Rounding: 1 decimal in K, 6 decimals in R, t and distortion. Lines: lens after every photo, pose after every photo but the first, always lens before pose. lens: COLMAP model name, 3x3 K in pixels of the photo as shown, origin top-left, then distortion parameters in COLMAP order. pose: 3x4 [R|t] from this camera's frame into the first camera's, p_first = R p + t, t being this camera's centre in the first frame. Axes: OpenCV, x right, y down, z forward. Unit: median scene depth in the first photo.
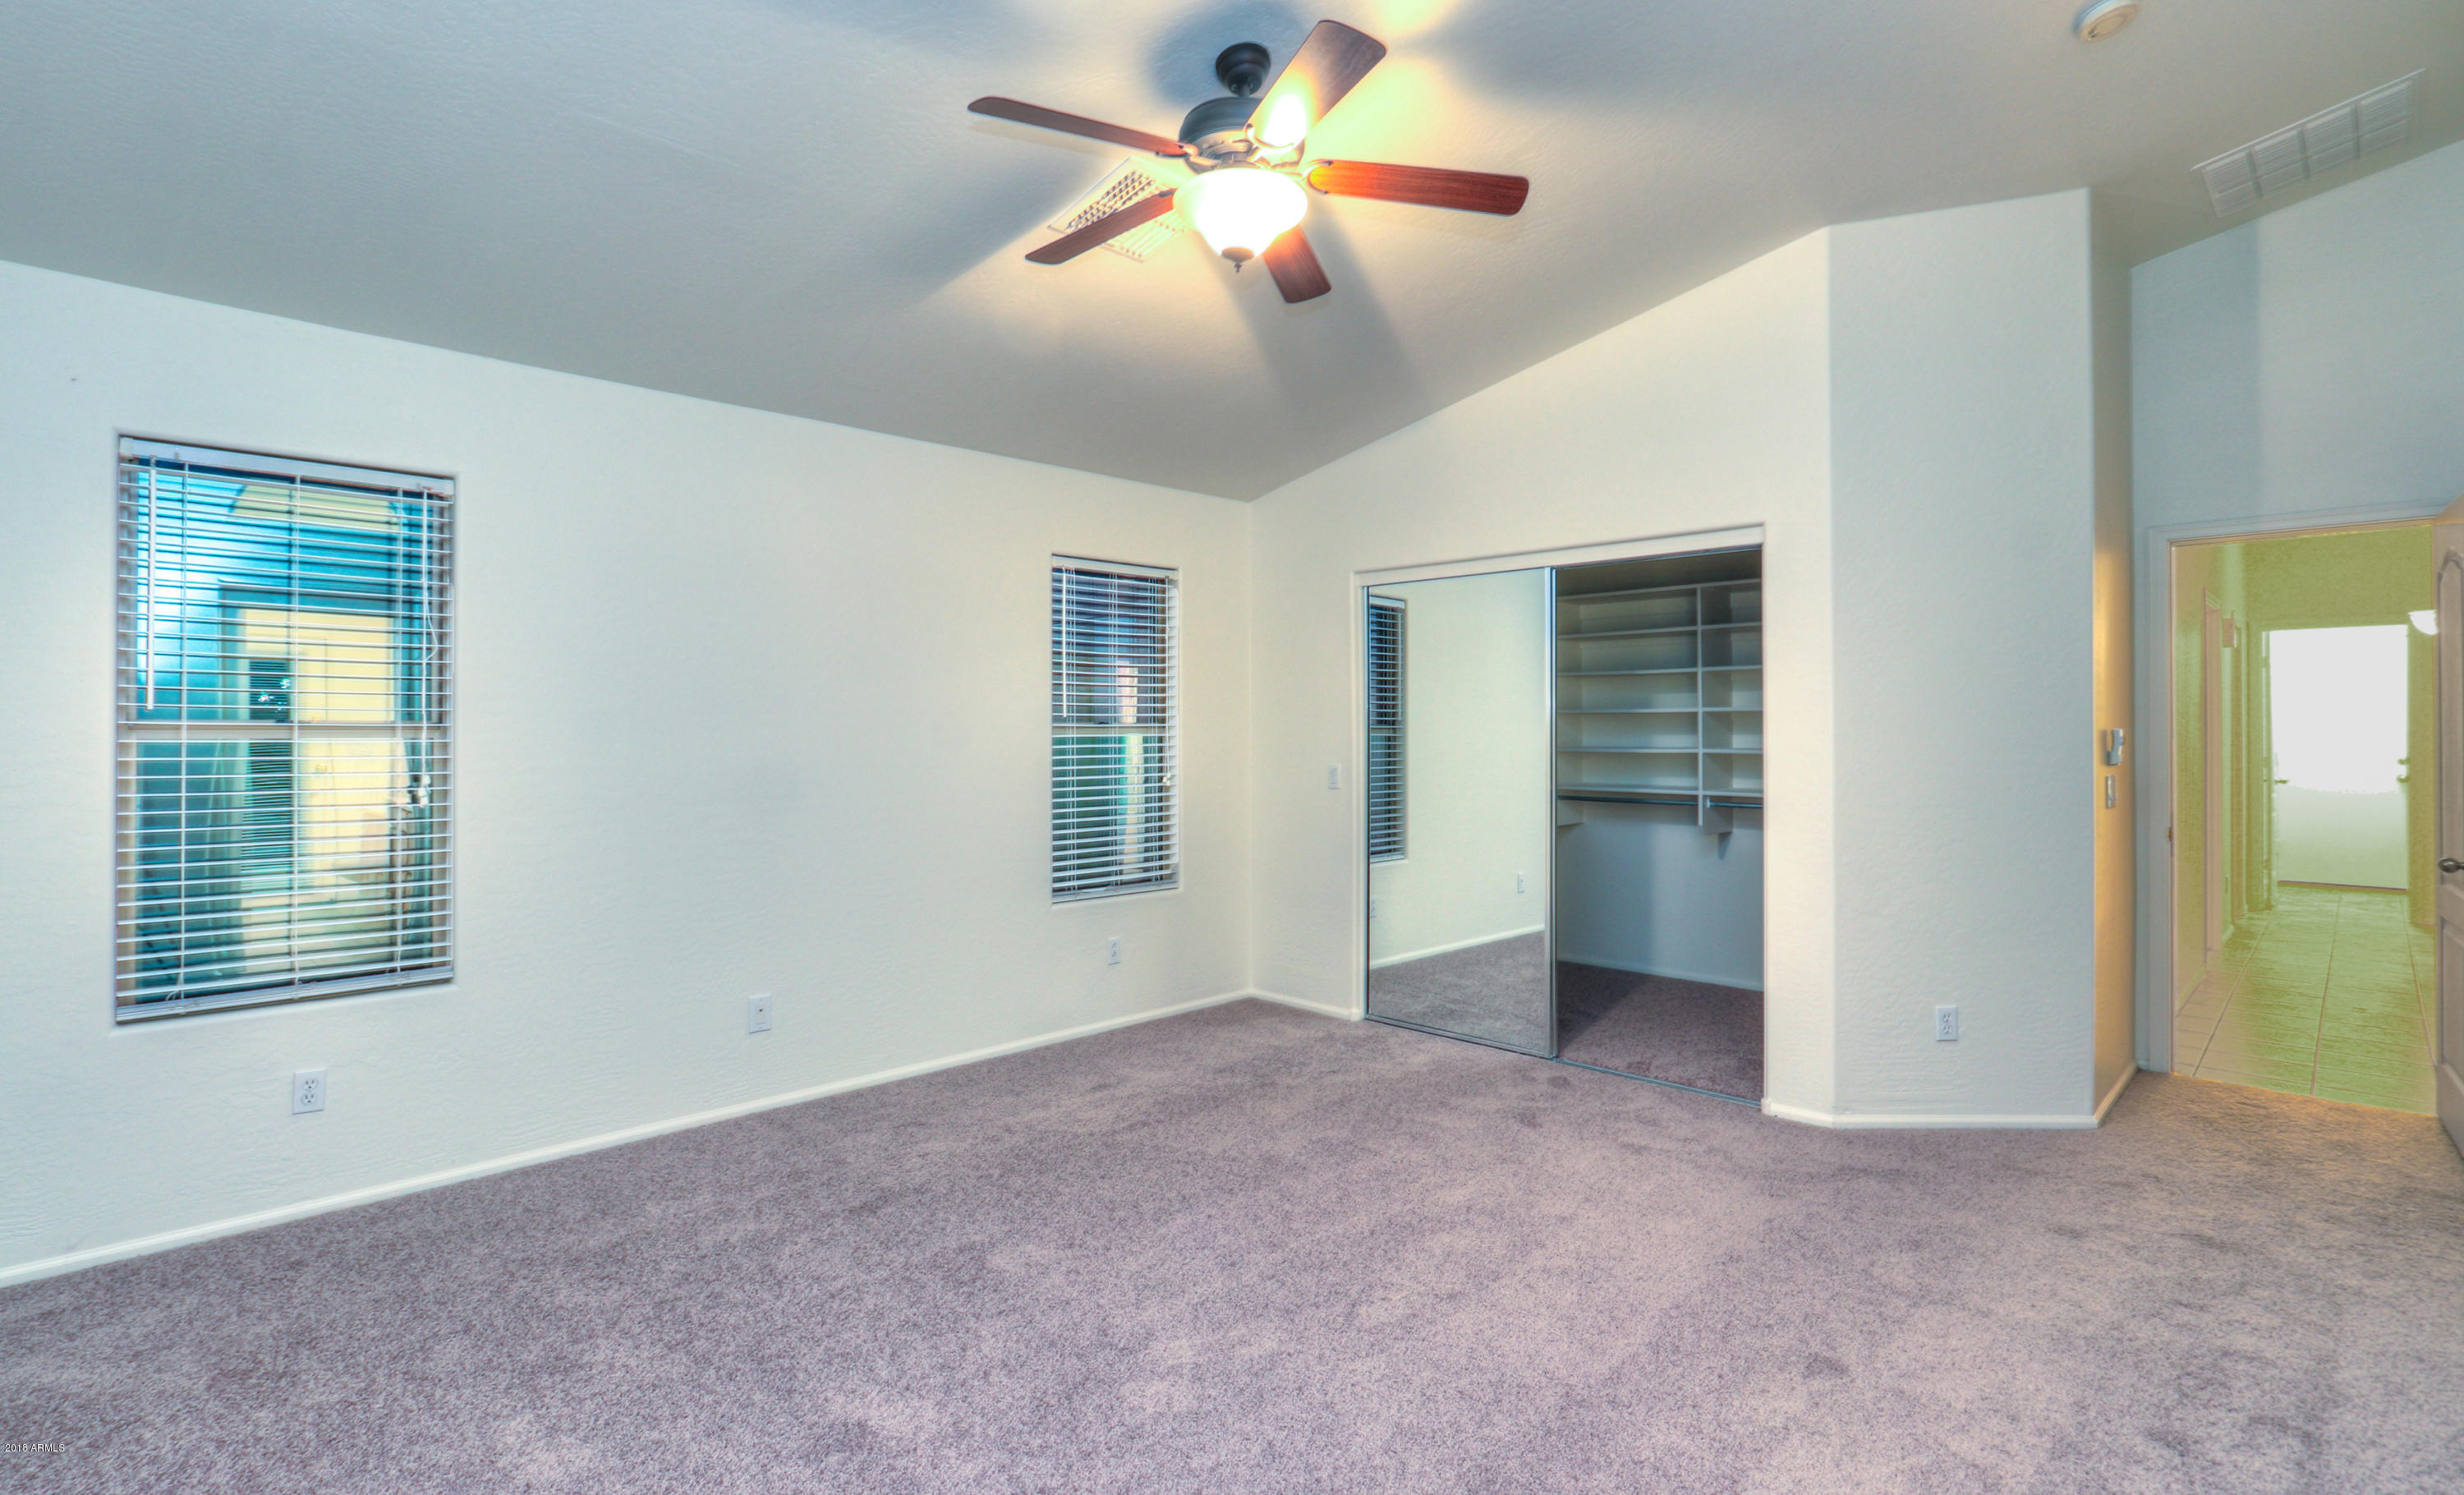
lens RADIAL K [[1156.5, 0, 1168.4], [0, 1156.5, 730.2], [0, 0, 1]] dist [-0.002411, 0.000322]
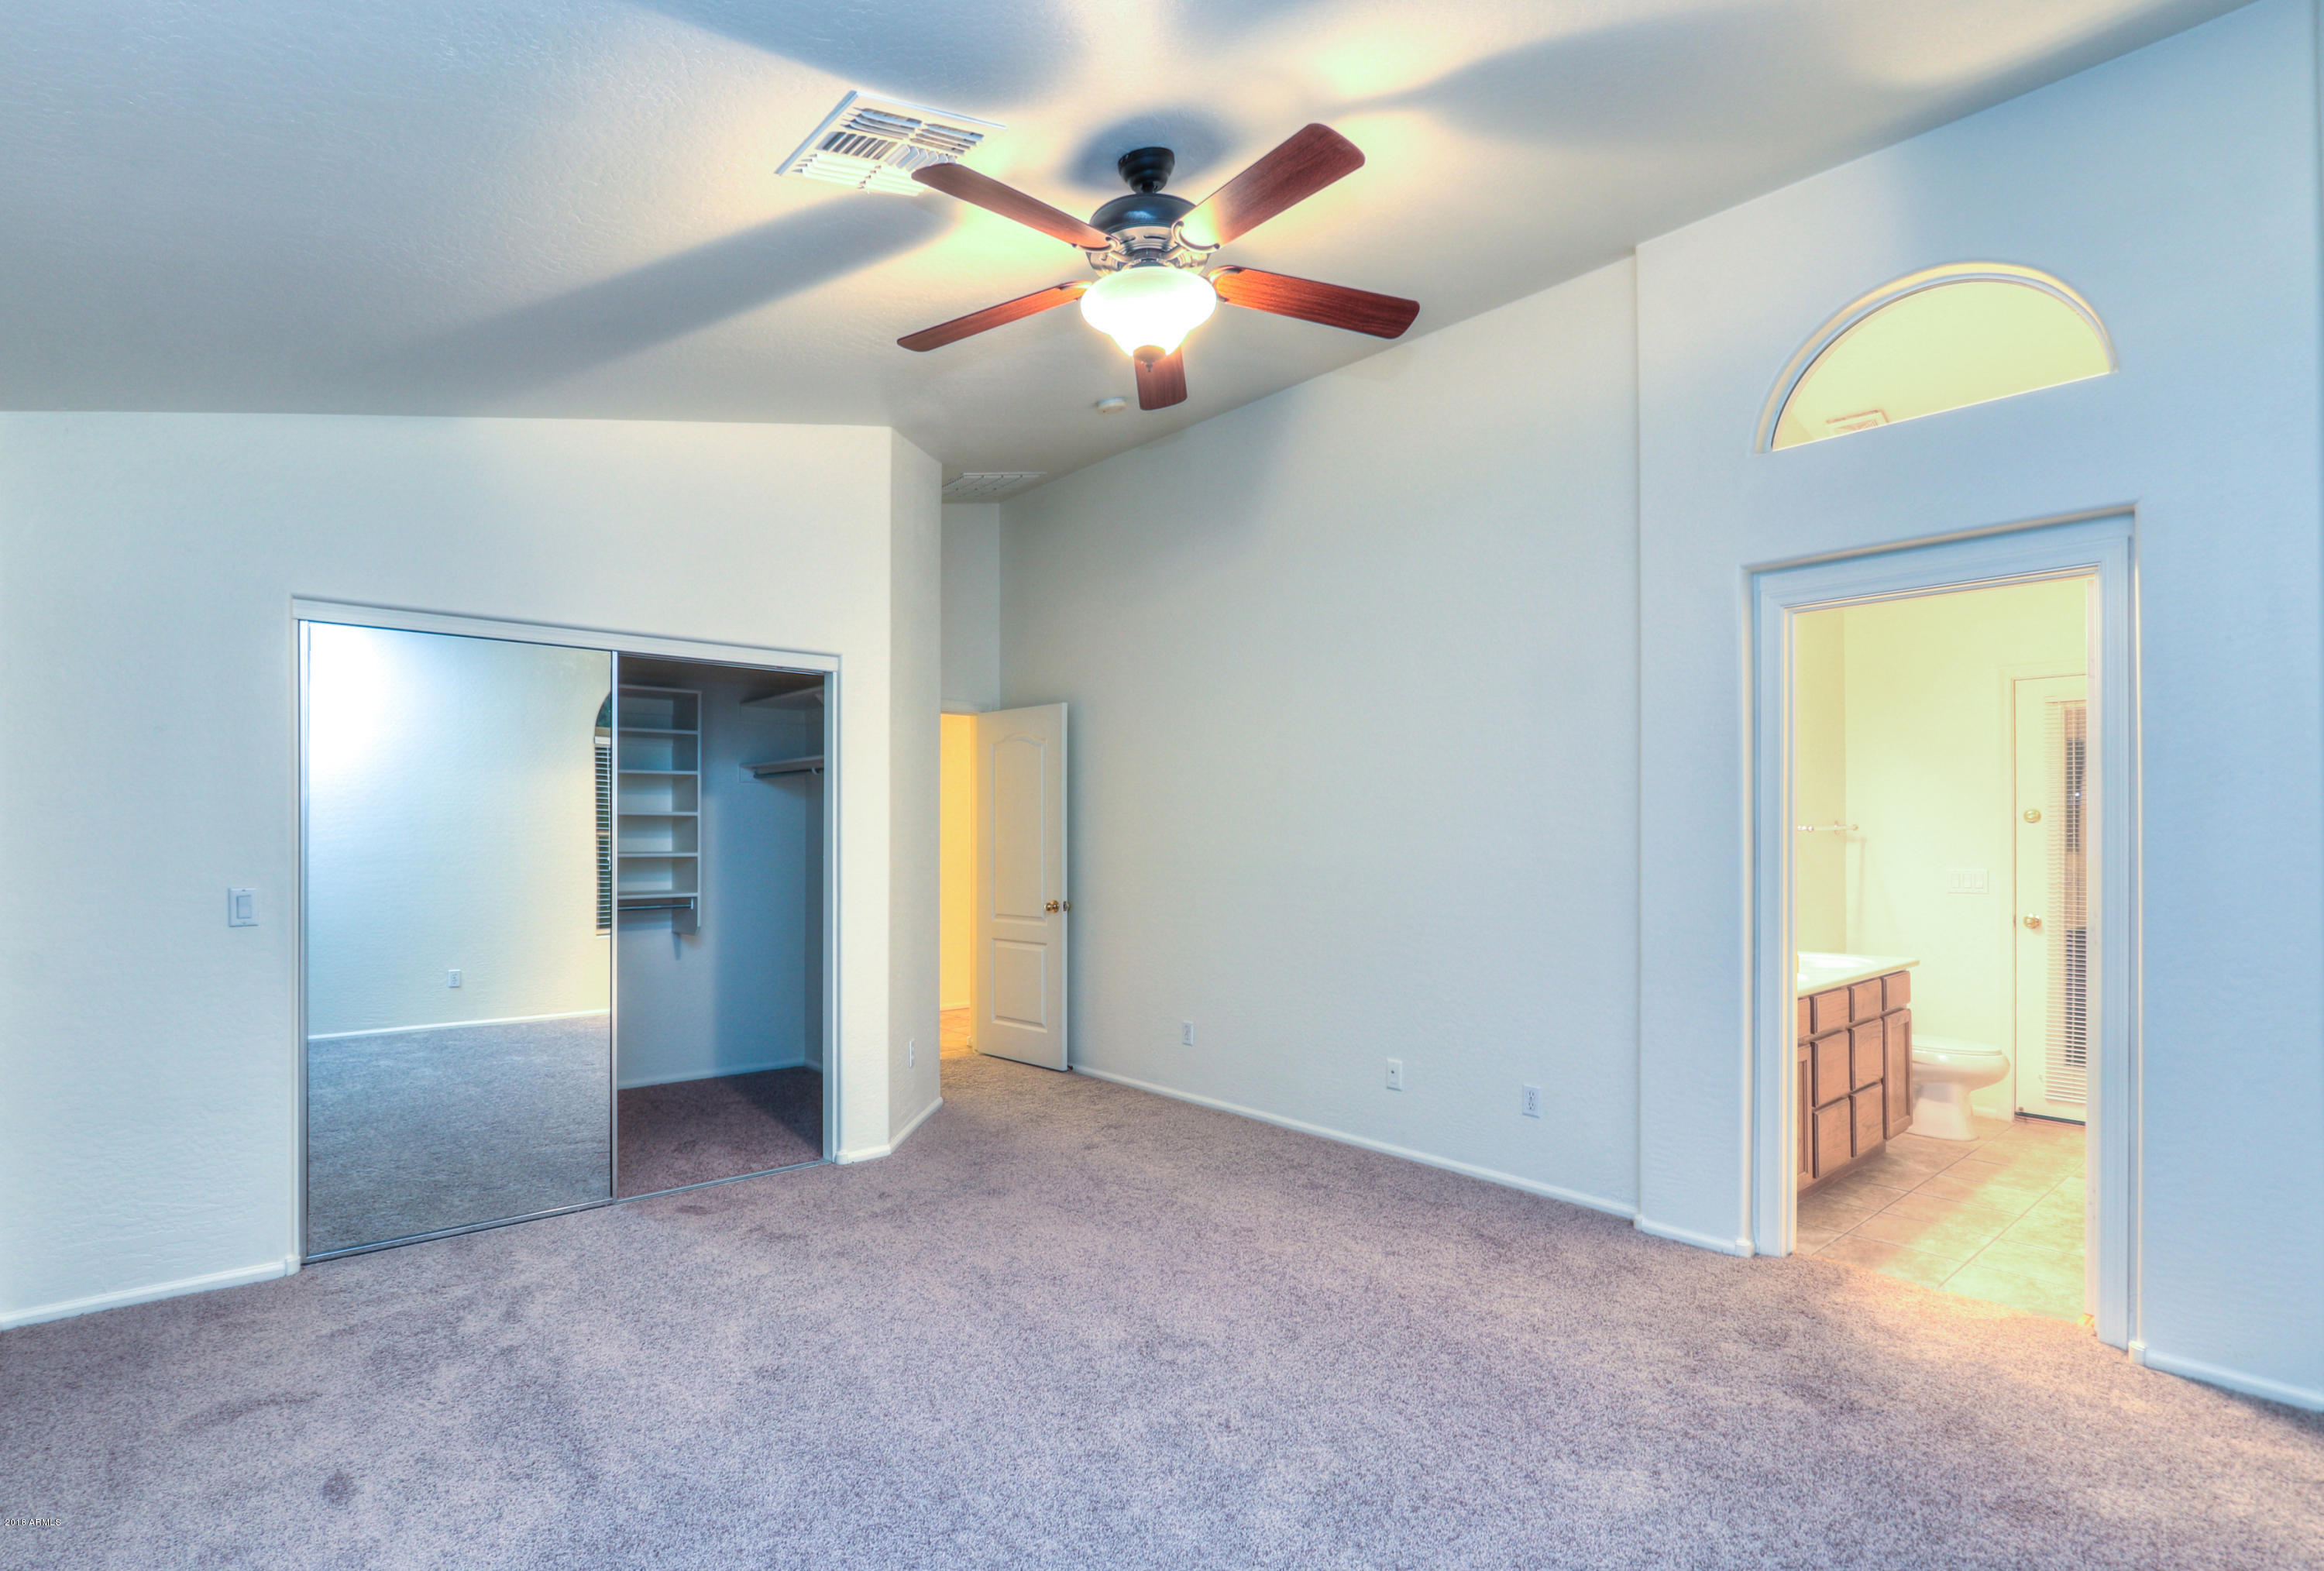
lens RADIAL K [[1148.8, 0, 1160.9], [0, 1148.8, 820.7], [0, 0, 1]] dist [-0.001111, -0.000083]
pose [[0.052387, 0.008378, 0.998592, -0.612736], [-0.002741, 0.999962, -0.008245, -0.004348], [-0.998623, -0.002305, 0.052408, 0.611584]]
